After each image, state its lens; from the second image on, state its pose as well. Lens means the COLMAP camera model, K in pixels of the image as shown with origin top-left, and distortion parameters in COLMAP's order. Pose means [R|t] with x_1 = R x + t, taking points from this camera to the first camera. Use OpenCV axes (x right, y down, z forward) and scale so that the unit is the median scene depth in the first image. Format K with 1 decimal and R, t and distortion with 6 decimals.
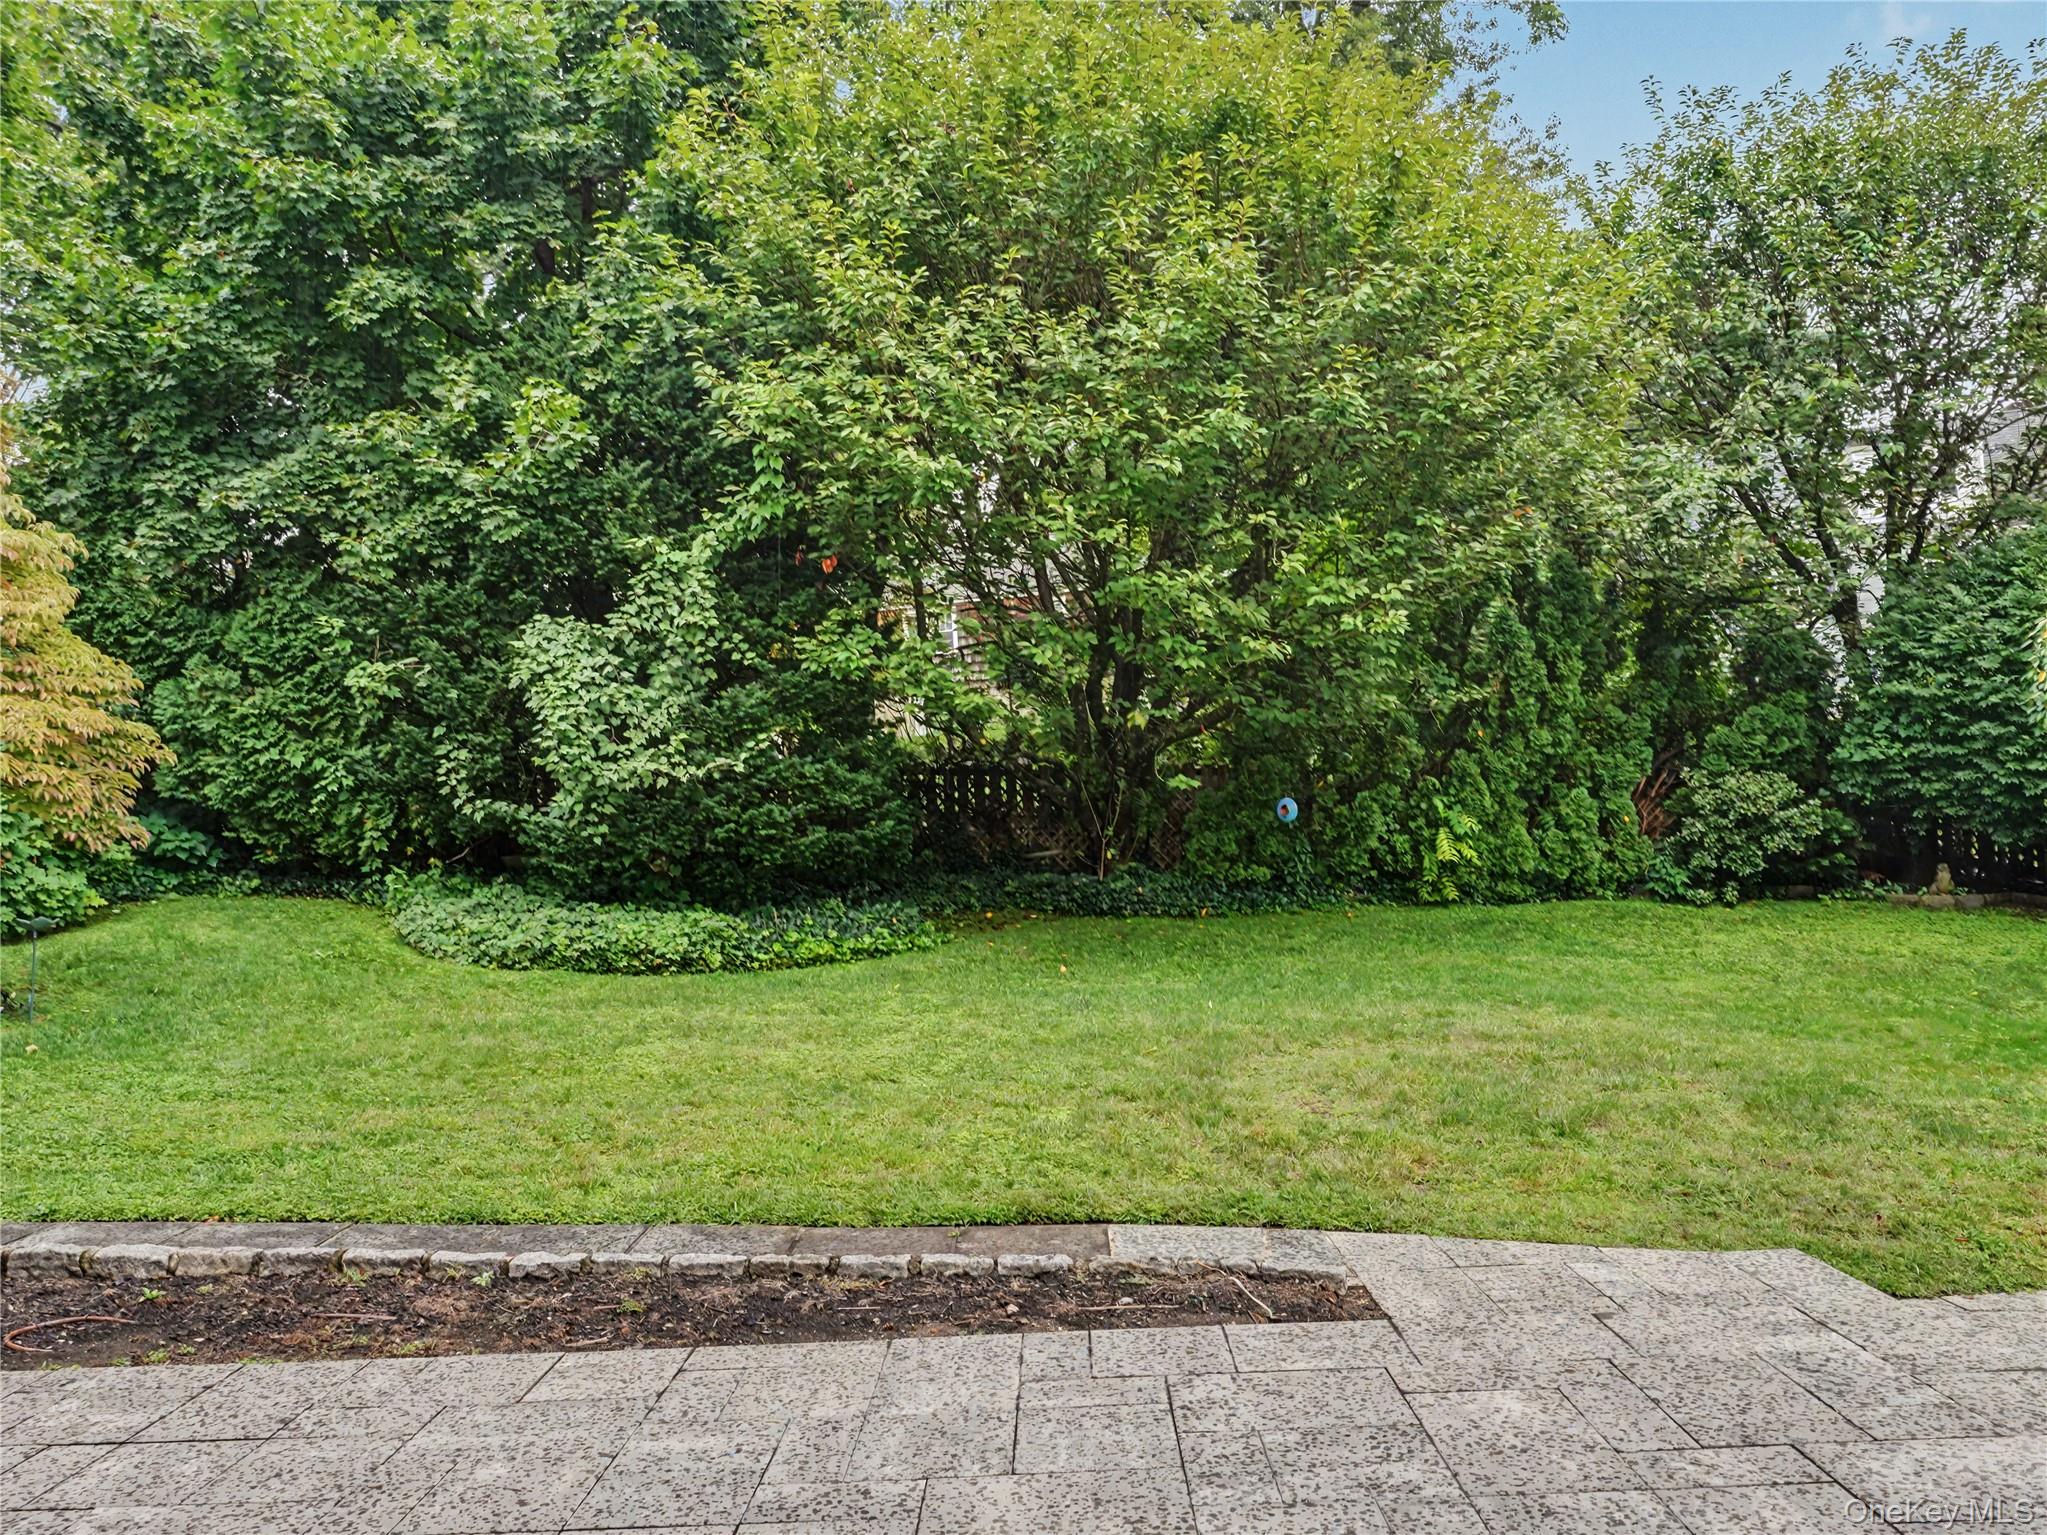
lens RADIAL K [[1443.4, 0, 1018.5], [0, 1443.4, 762.6], [0, 0, 1]] dist [-0.006319, -0.005473]
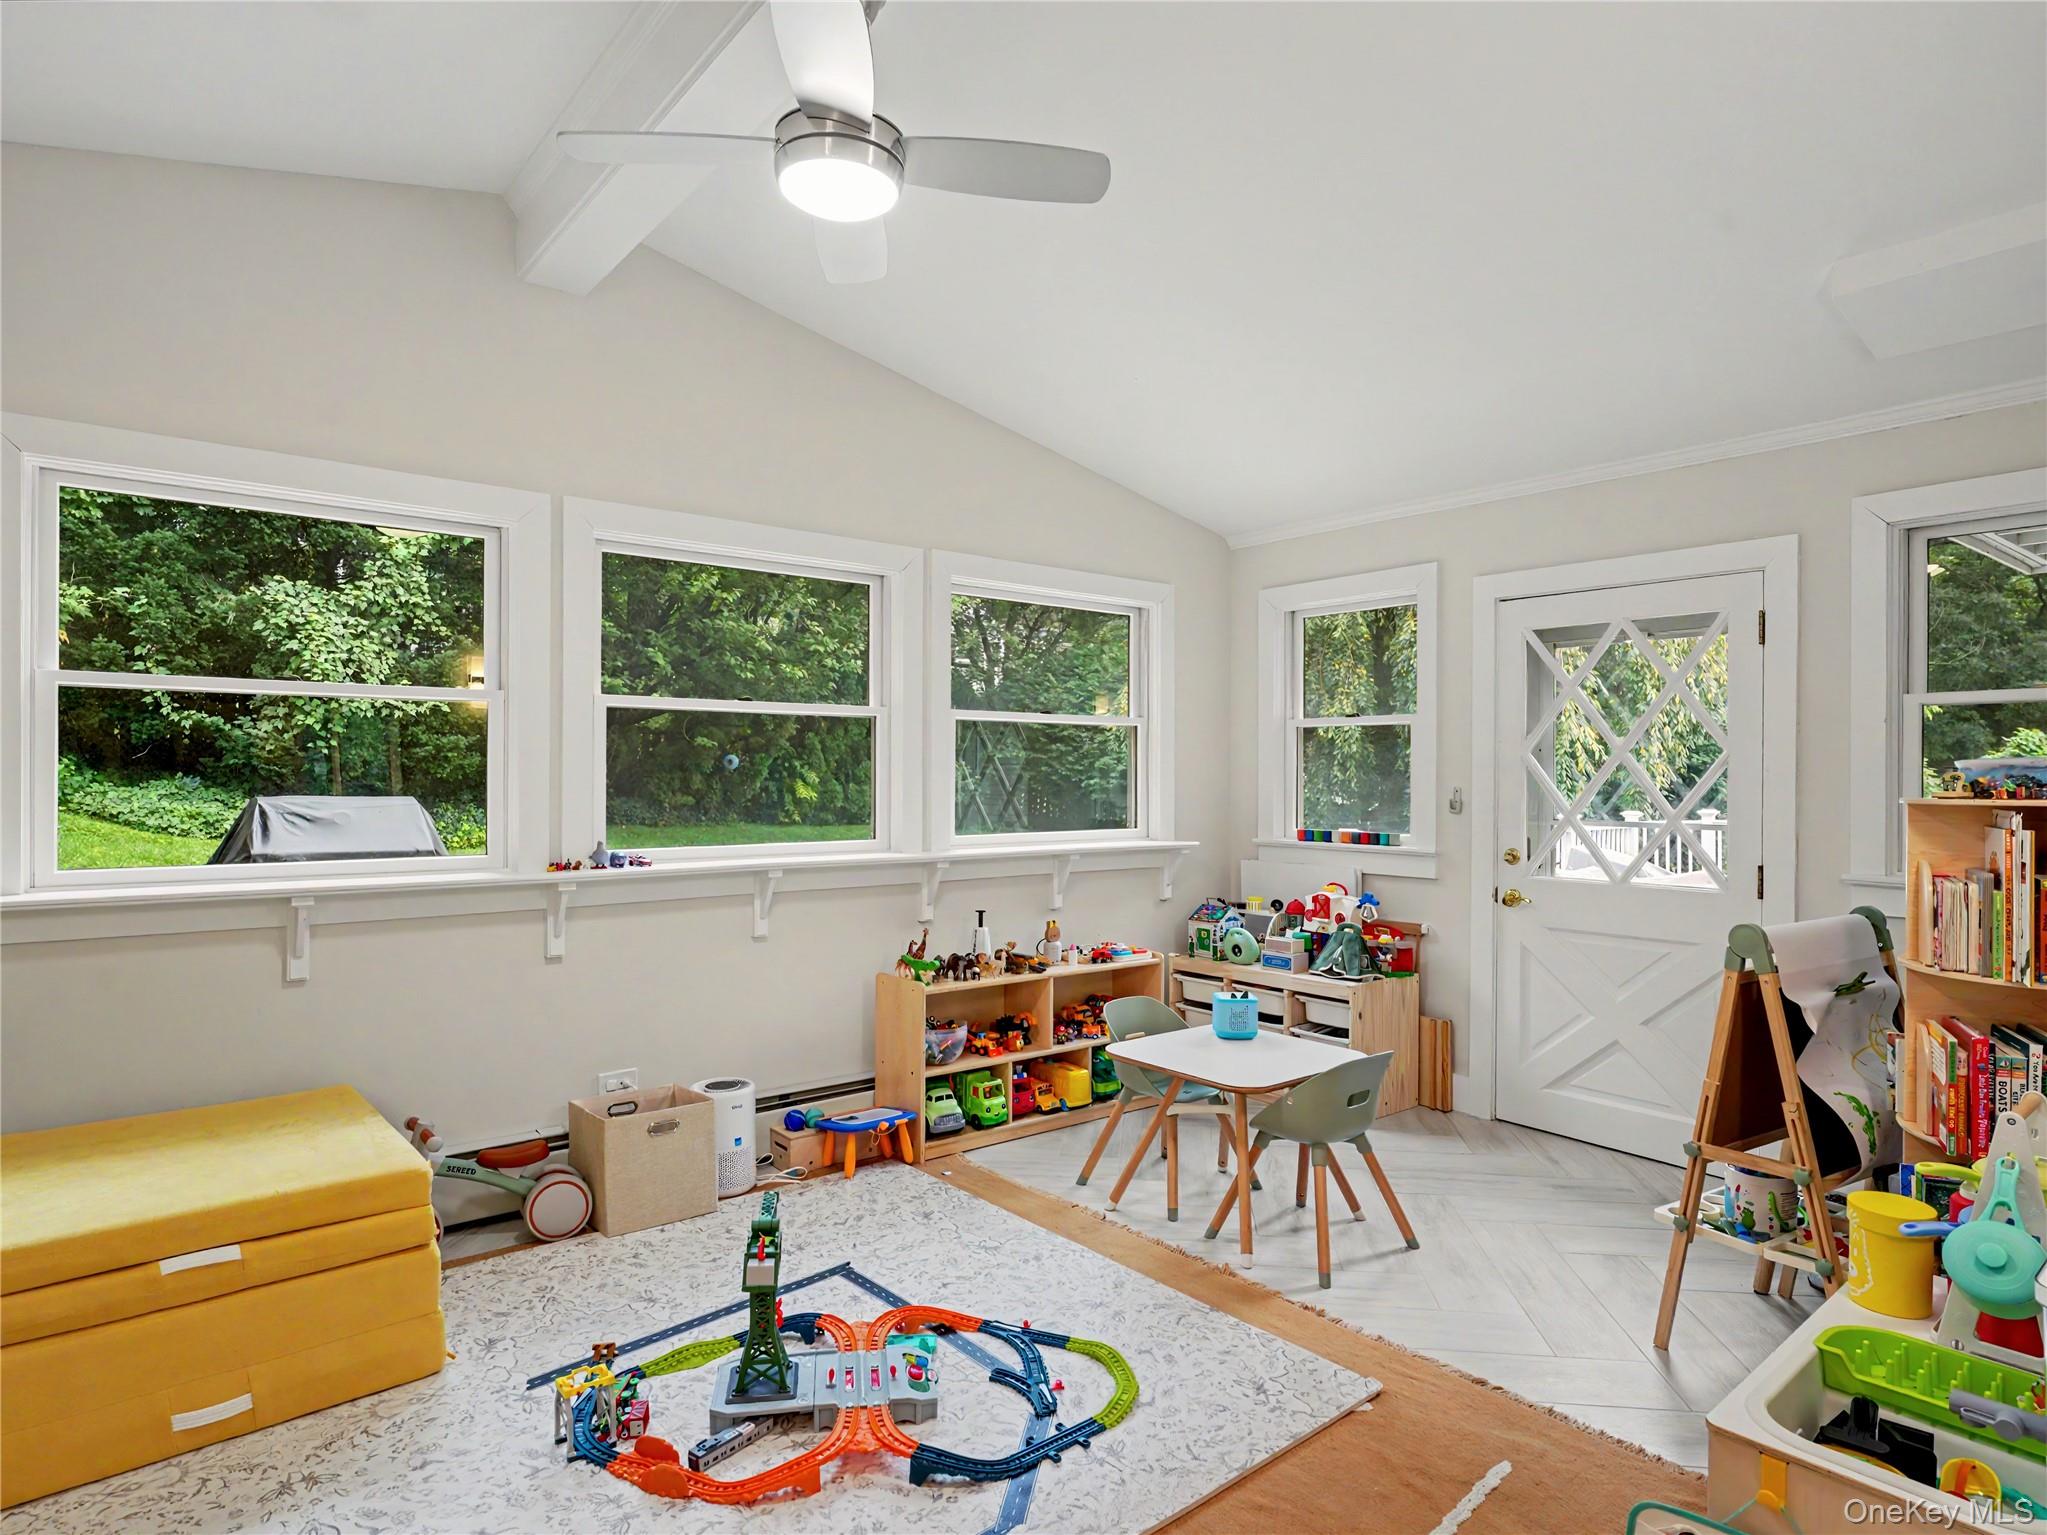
lens RADIAL K [[1145.1, 0, 1016.7], [0, 1145.1, 781.1], [0, 0, 1]] dist [-0.003454, -0.011143]
pose [[0.763021, 0.060304, 0.643555, -0.457594], [-0.090143, 0.995837, 0.013561, 0.008495], [-0.640057, -0.068359, 0.765280, -0.225767]]
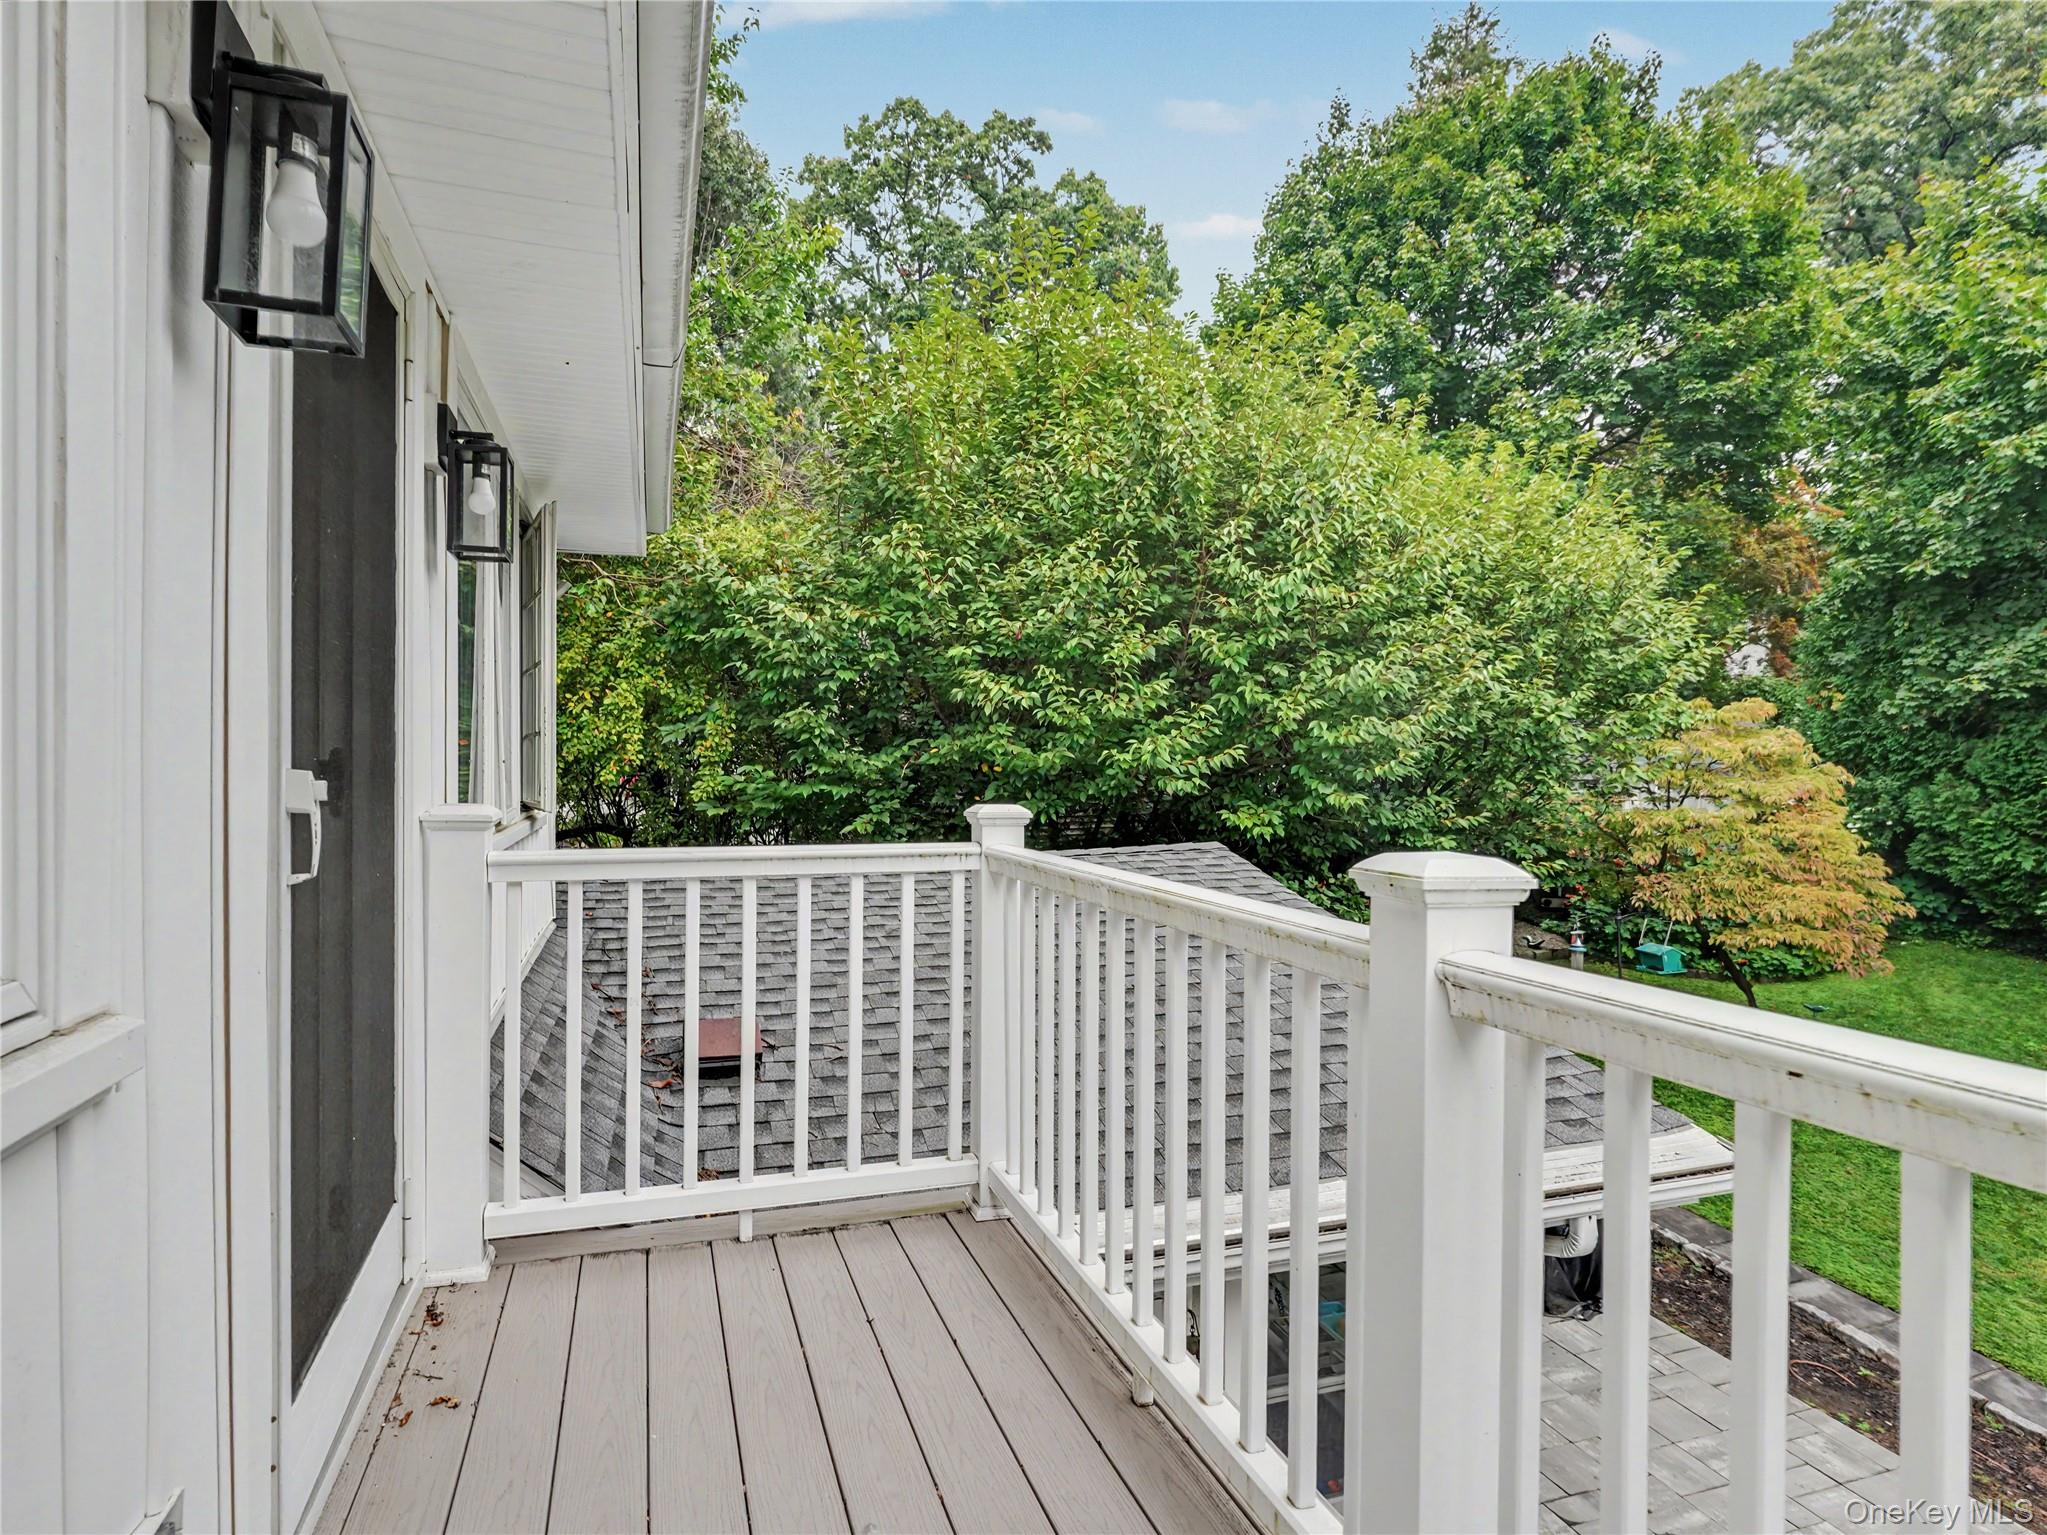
lens RADIAL K [[1117.6, 0, 1023.5], [0, 1117.6, 767.5], [0, 0, 1]] dist [-0.002196, -0.000326]
pose [[0.343226, 0.063182, -0.937125, 0.131207], [0.033528, 0.996275, 0.079449, -0.221179], [0.938654, -0.058689, 0.339829, -0.190599]]
